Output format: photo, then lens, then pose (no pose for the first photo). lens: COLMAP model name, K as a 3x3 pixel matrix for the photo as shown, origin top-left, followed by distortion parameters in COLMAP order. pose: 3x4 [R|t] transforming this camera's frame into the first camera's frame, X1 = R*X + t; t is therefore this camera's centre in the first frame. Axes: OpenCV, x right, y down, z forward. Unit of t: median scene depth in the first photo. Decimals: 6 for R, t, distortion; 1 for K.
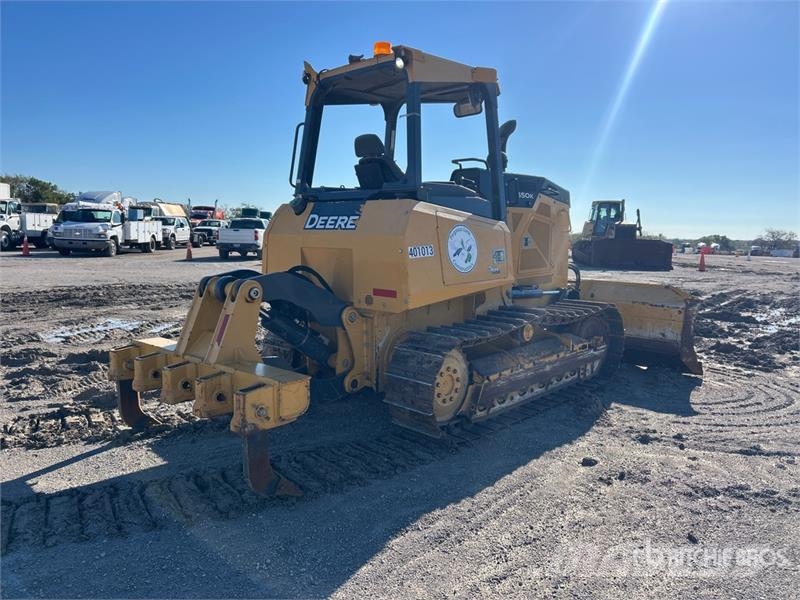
lens RADIAL K [[584.8, 0, 410.3], [0, 584.8, 304.2], [0, 0, 1]] dist [0.041723, -0.039898]
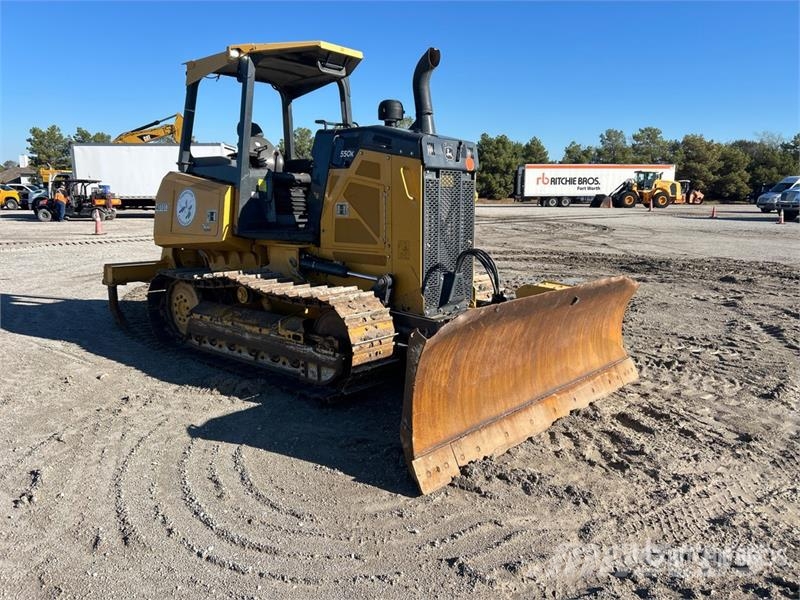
lens RADIAL K [[584.8, 0, 410.3], [0, 584.8, 304.2], [0, 0, 1]] dist [0.041723, -0.039898]
pose [[0.075219, 0.180293, -0.980733, 1.119139], [-0.139118, 0.975798, 0.168716, -0.135733], [0.987415, 0.123747, 0.098480, 1.083026]]
